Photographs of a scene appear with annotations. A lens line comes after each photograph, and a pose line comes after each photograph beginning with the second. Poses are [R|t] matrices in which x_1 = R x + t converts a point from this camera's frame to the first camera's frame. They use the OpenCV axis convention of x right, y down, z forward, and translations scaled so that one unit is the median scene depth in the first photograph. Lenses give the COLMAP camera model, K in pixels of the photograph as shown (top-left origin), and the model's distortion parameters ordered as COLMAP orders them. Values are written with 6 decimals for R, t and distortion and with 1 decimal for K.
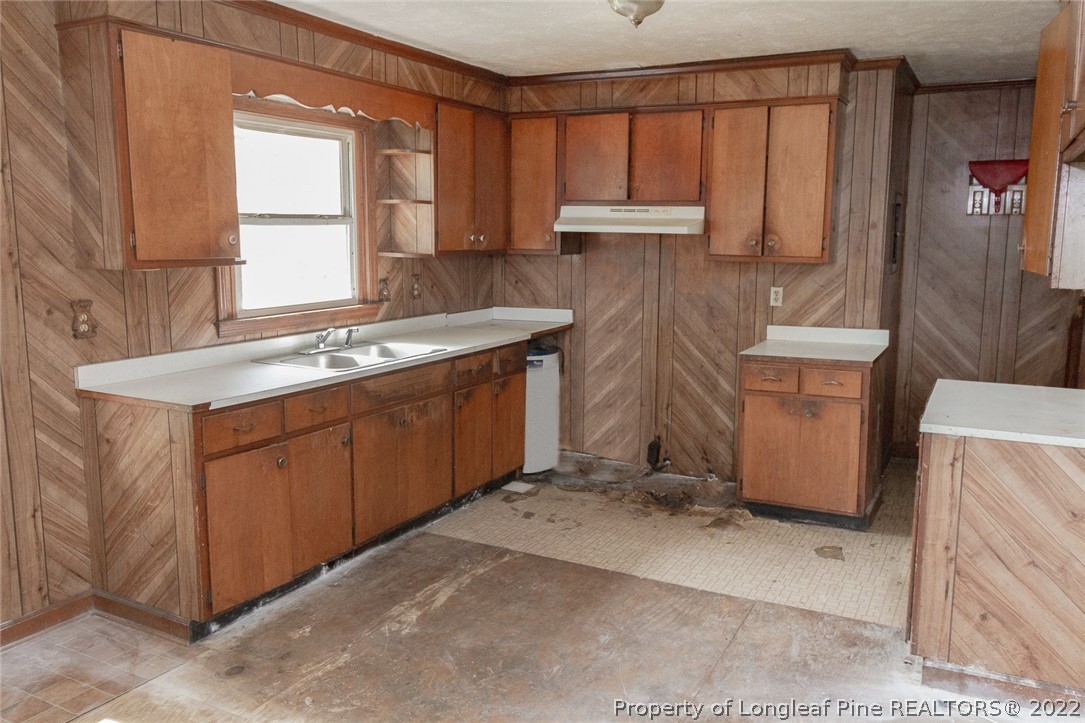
lens RADIAL K [[864.2, 0, 545.2], [0, 864.2, 347.6], [0, 0, 1]] dist [0.008192, 0.002453]
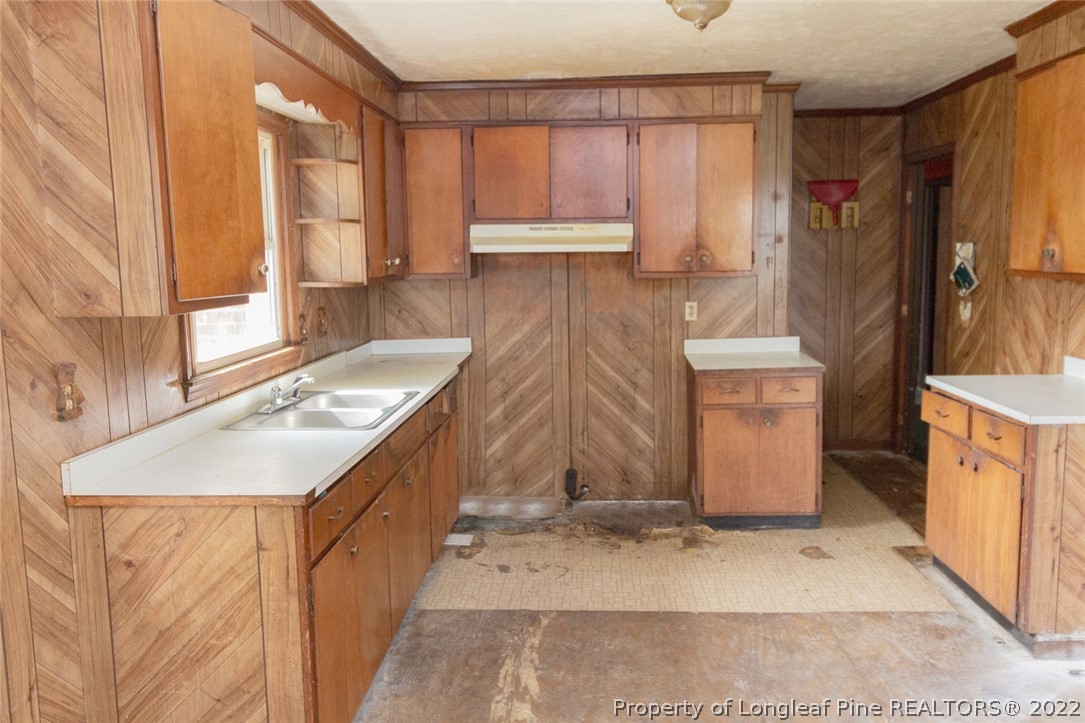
lens RADIAL K [[864.2, 0, 542.6], [0, 864.2, 350.0], [0, 0, 1]] dist [0.008192, 0.002453]
pose [[0.908853, -0.070789, 0.411066, -0.379896], [0.081069, 0.996679, -0.007604, -0.024404], [-0.409163, 0.040236, 0.911574, 0.181384]]
